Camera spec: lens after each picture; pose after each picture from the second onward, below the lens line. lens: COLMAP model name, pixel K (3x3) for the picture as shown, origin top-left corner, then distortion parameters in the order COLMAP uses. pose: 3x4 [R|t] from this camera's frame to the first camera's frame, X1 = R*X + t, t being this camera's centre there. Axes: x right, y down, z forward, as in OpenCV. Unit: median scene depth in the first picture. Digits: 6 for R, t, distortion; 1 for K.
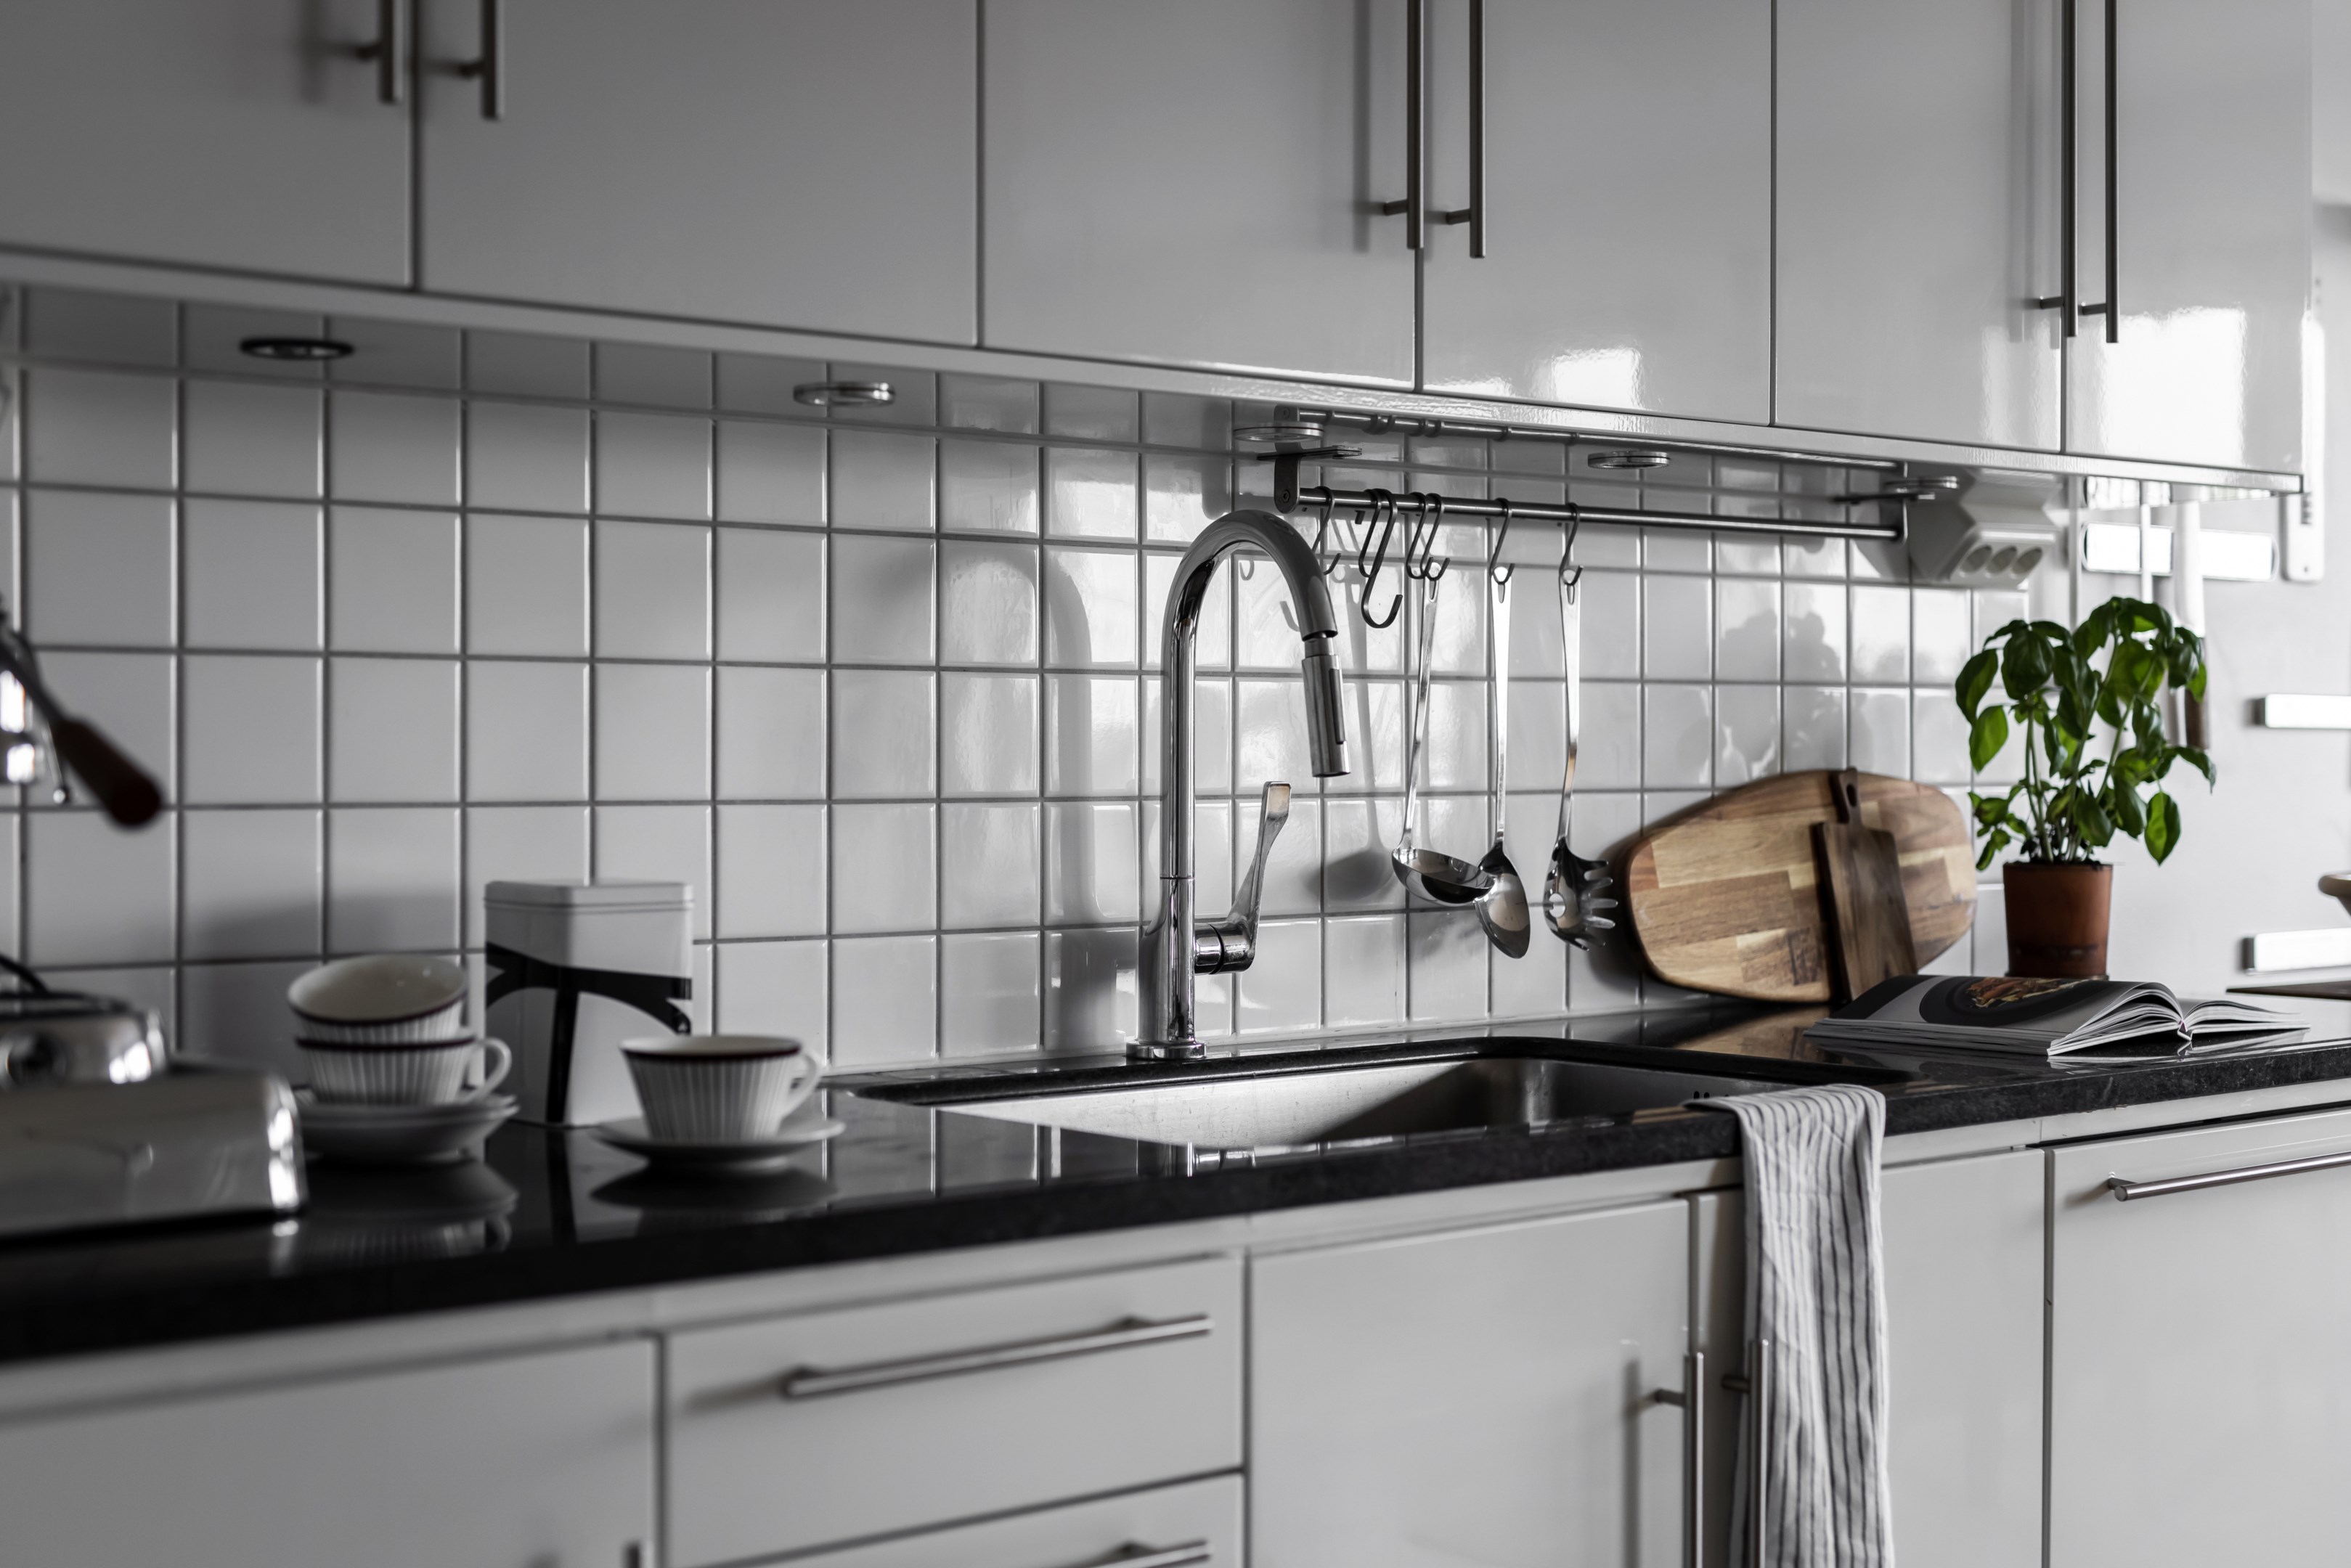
lens RADIAL K [[3354.8, 0, 1189.5], [0, 3354.8, 772.9], [0, 0, 1]] dist [0.010943, 0.000000]
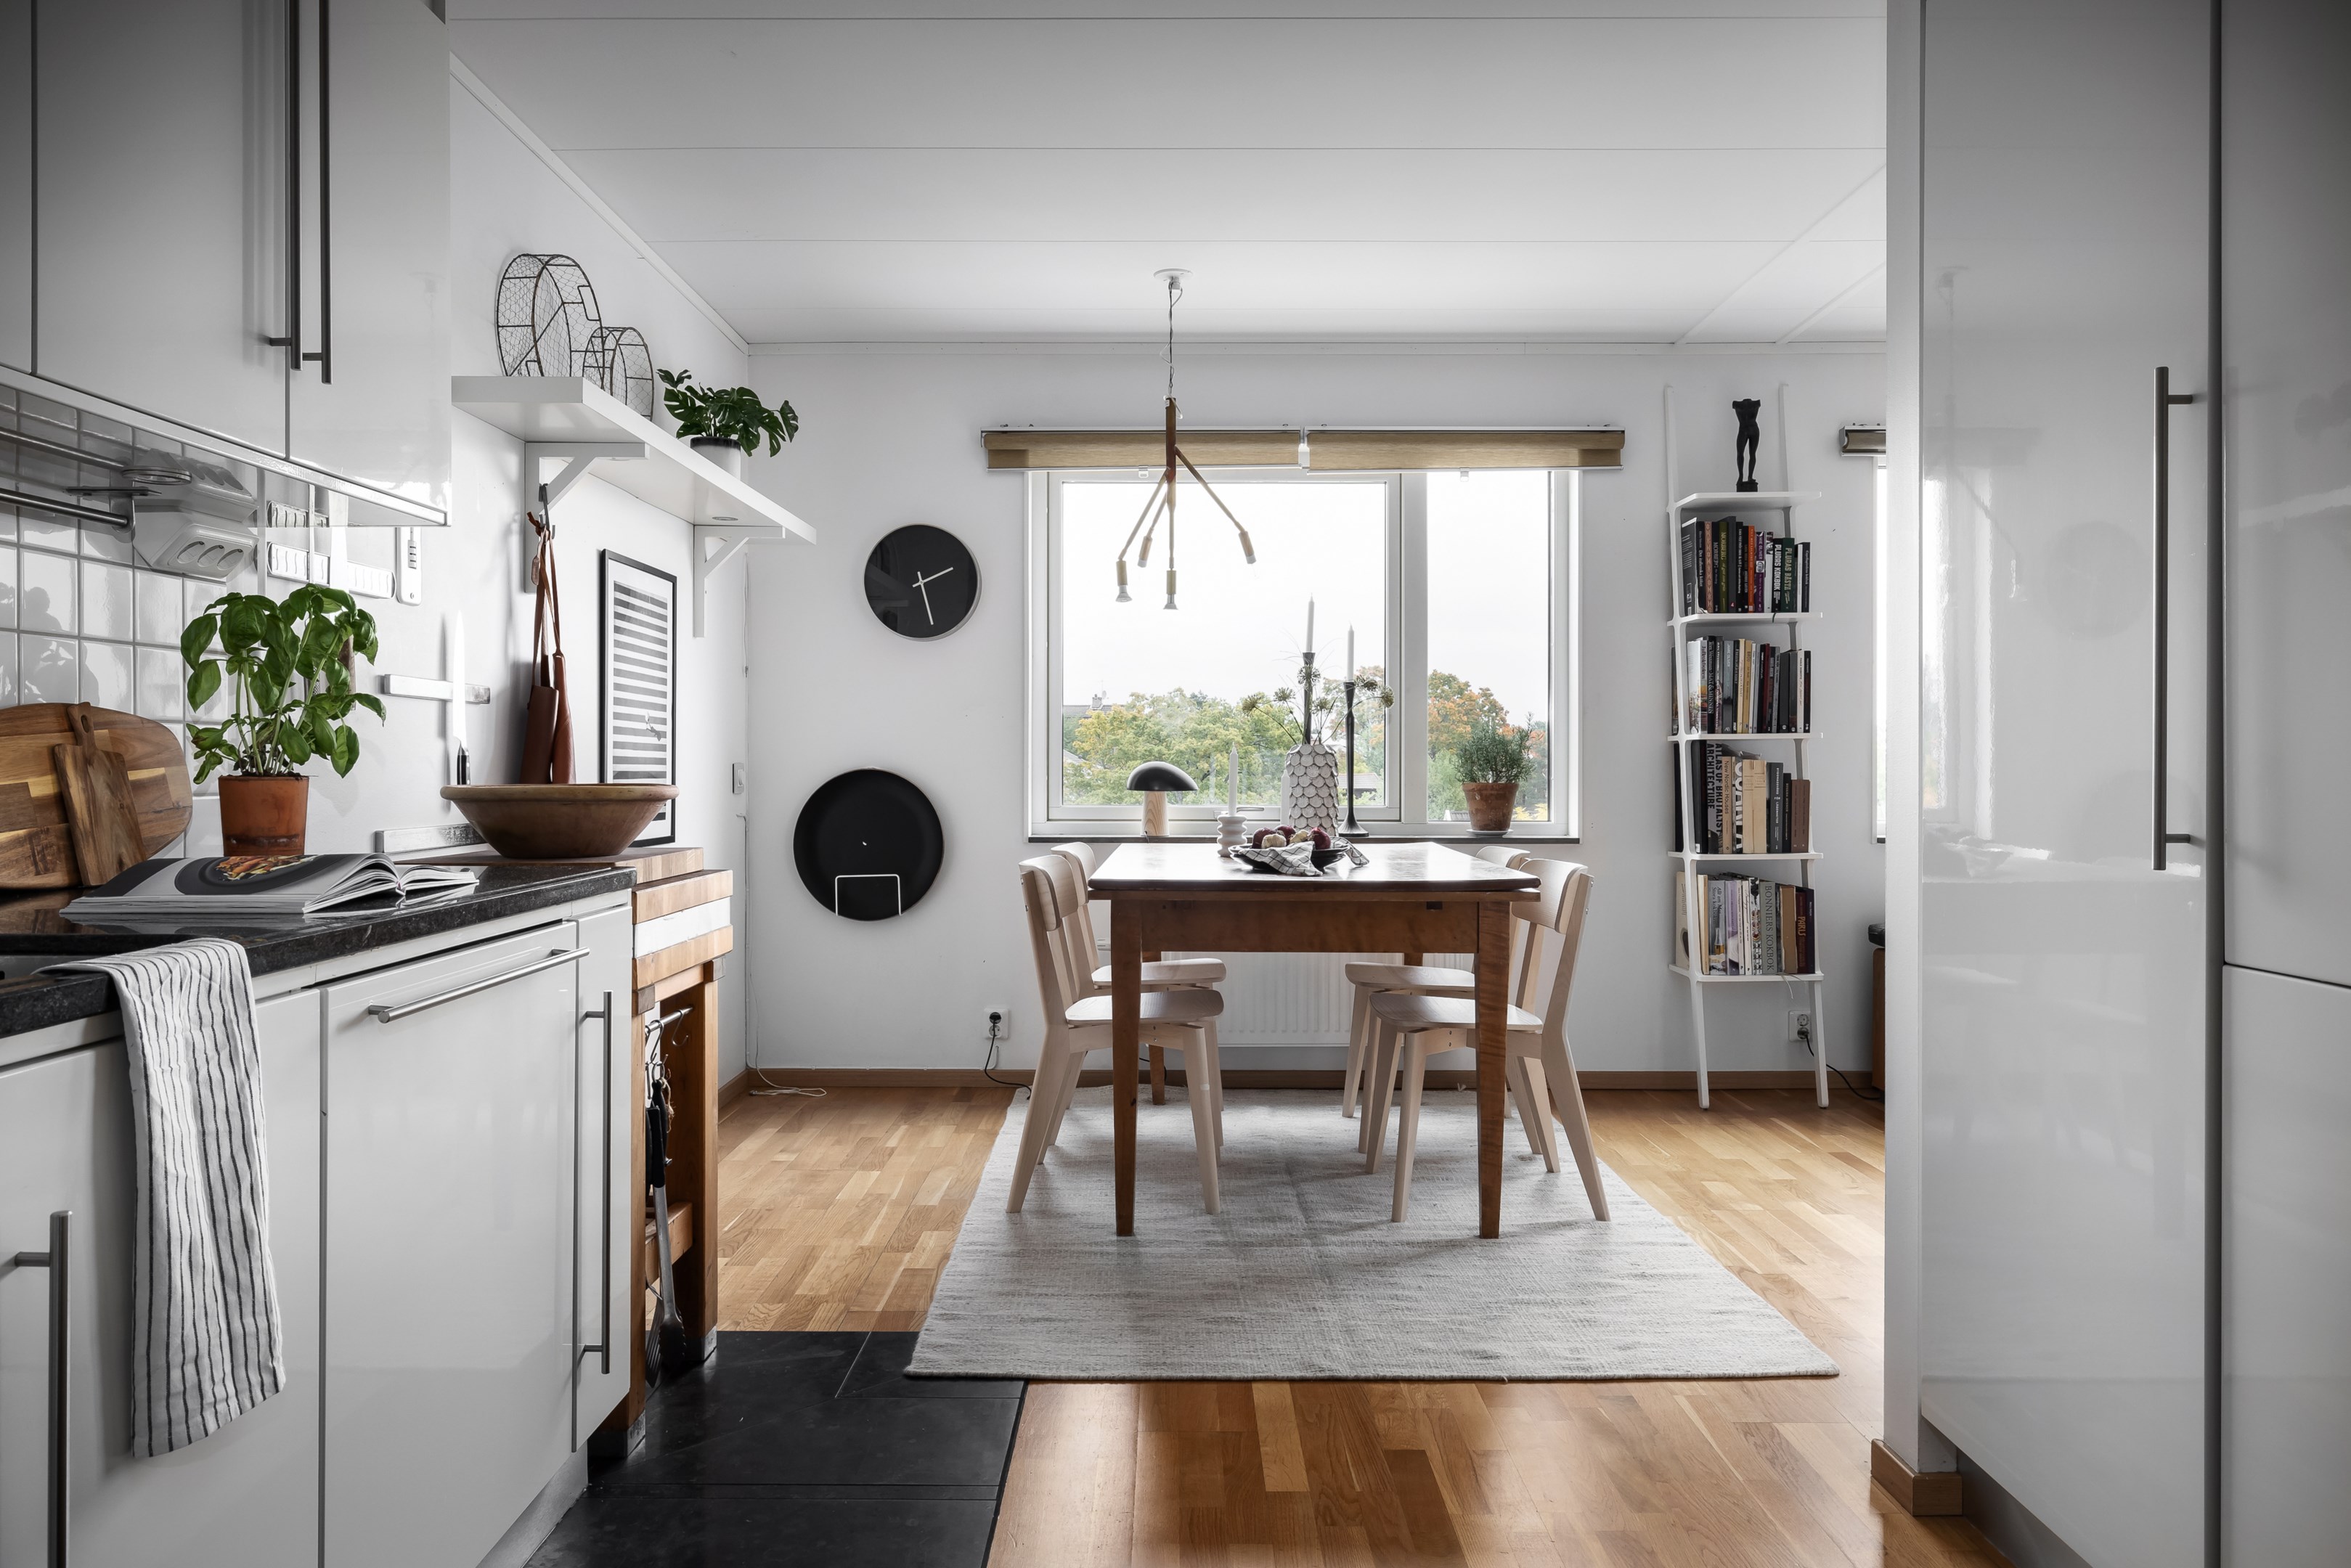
lens RADIAL K [[1555.2, 0, 1173.8], [0, 1555.2, 766.4], [0, 0, 1]] dist [-0.003238, 0.005419]
pose [[0.661090, -0.002766, 0.750302, 0.033932], [0.006449, 0.999977, -0.001996, 0.032187], [-0.750279, 0.006159, 0.661092, 0.367329]]
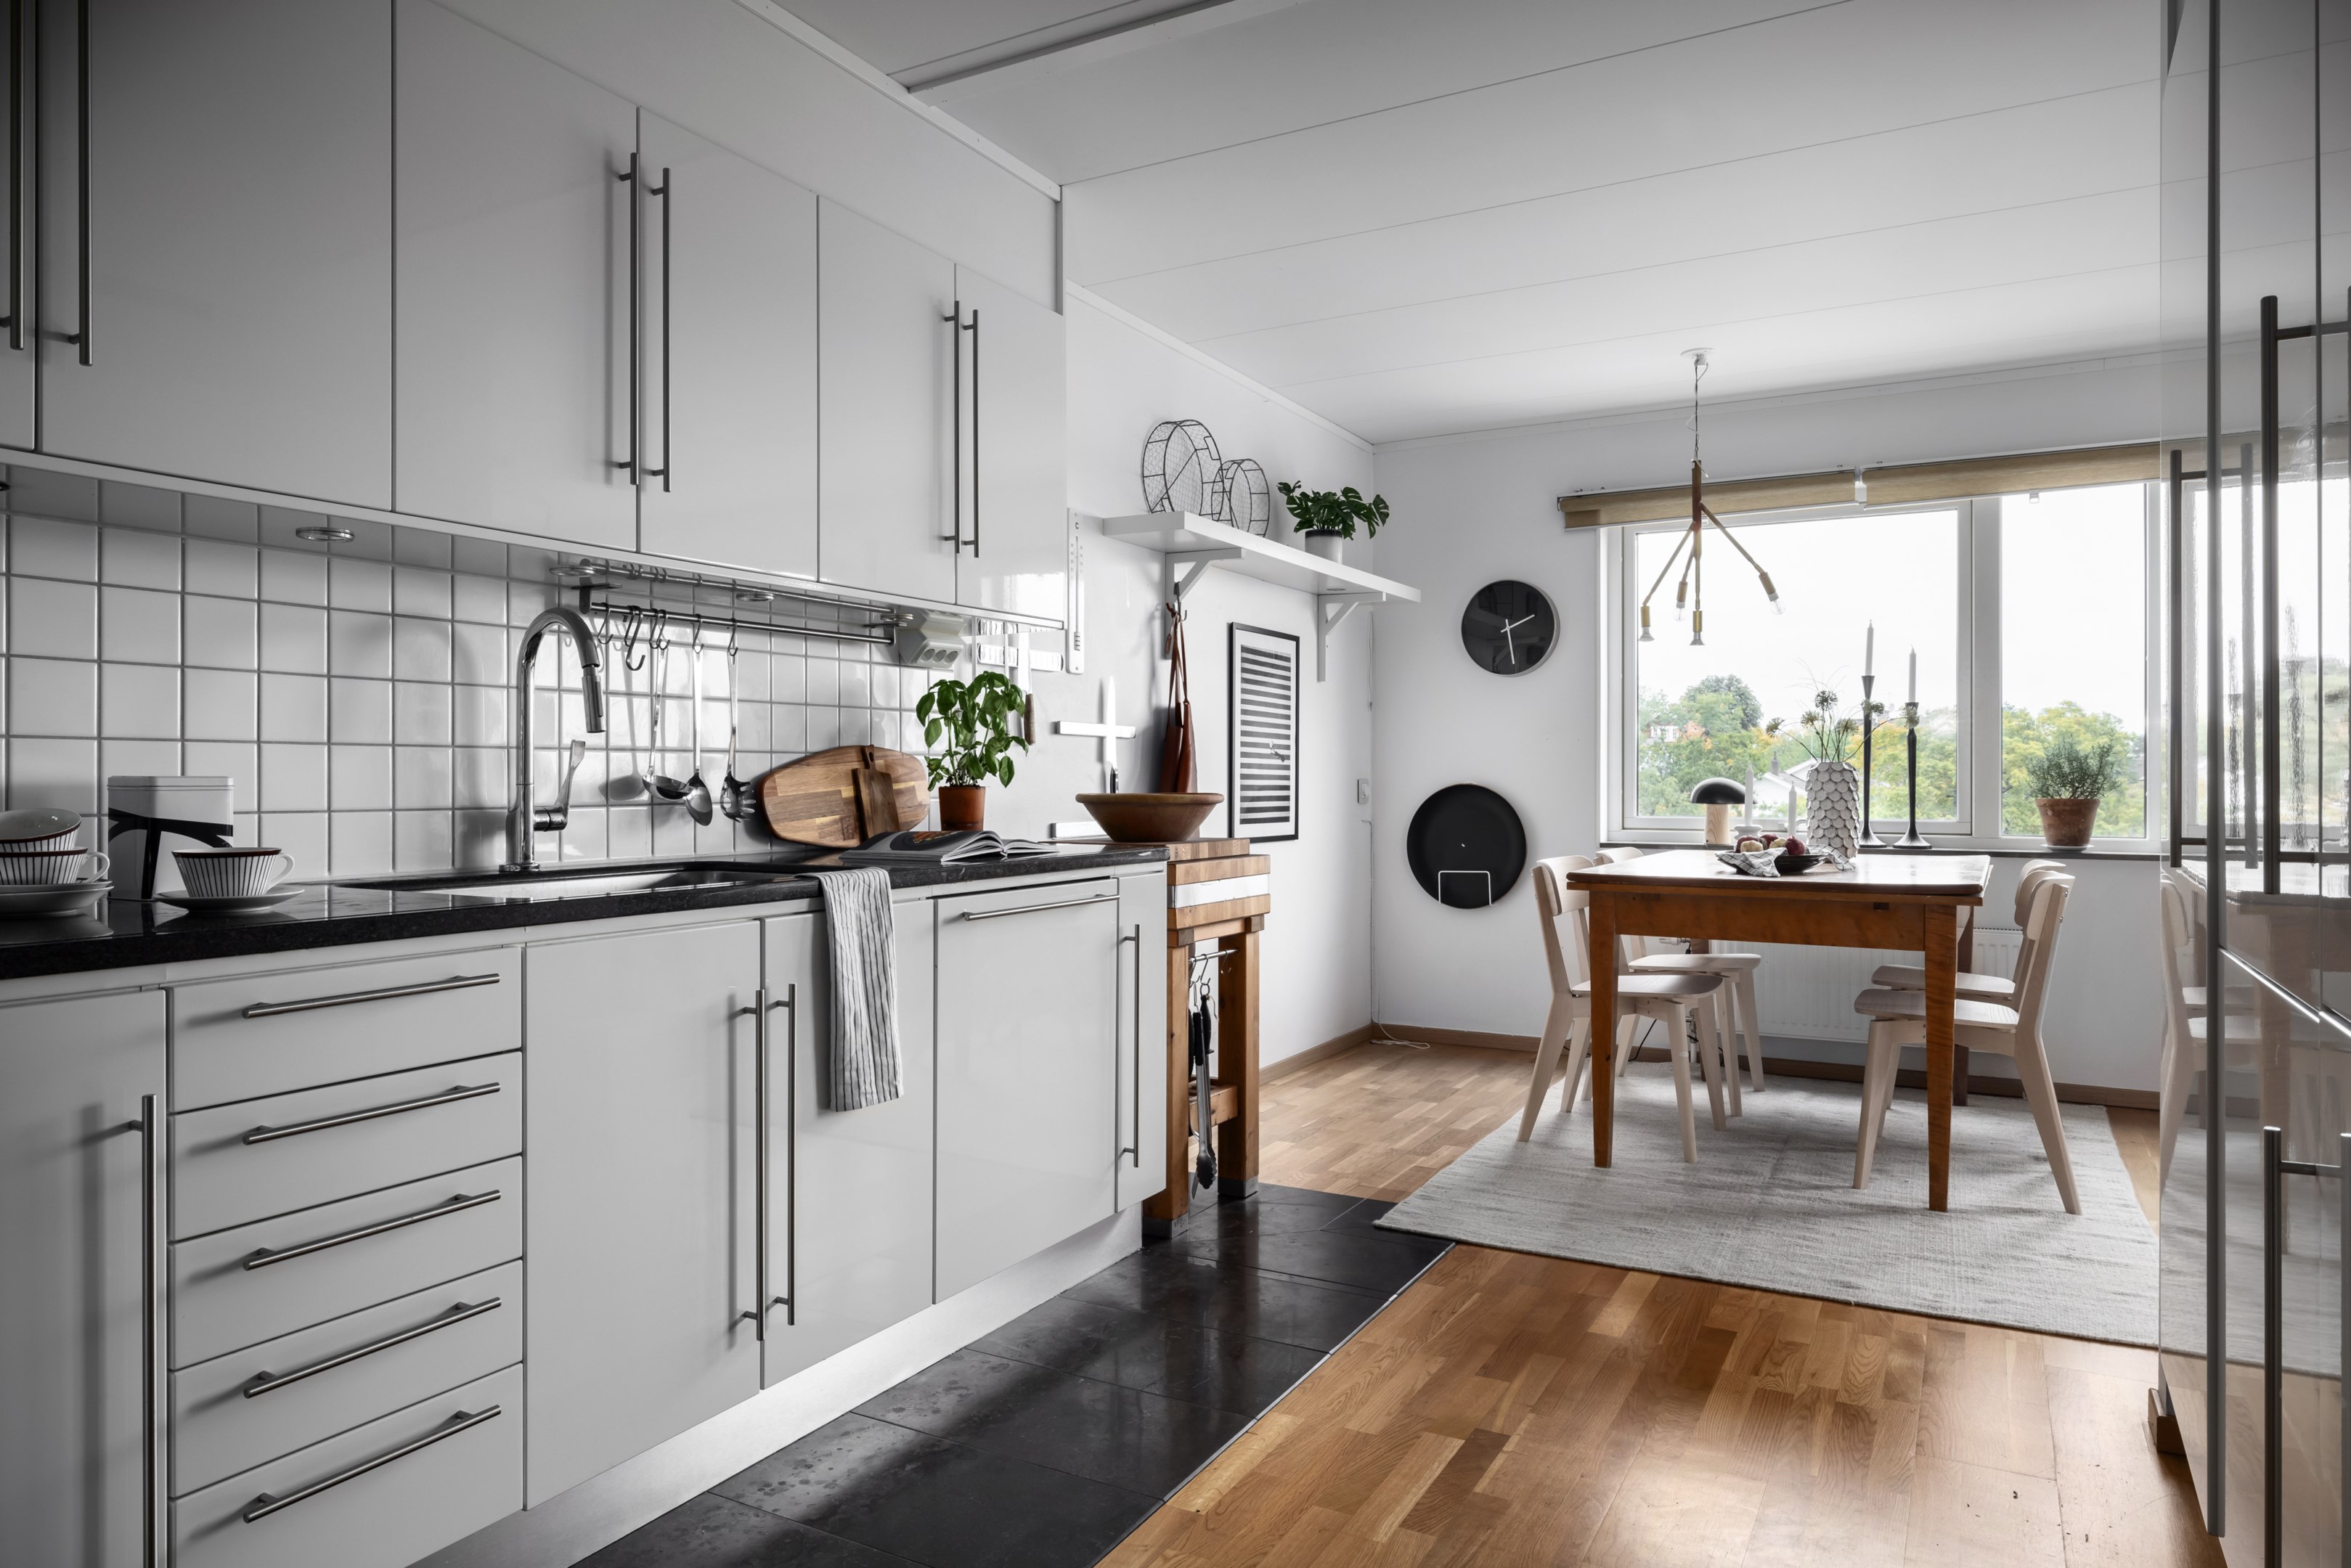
lens RADIAL K [[1479.1, 0, 1180.6], [0, 1479.1, 781.4], [0, 0, 1]] dist [0.002558, -0.001384]
pose [[0.939861, -0.001775, 0.341554, 0.064404], [0.003801, 0.999979, -0.005265, 0.035228], [-0.341537, 0.006246, 0.939848, -0.003921]]
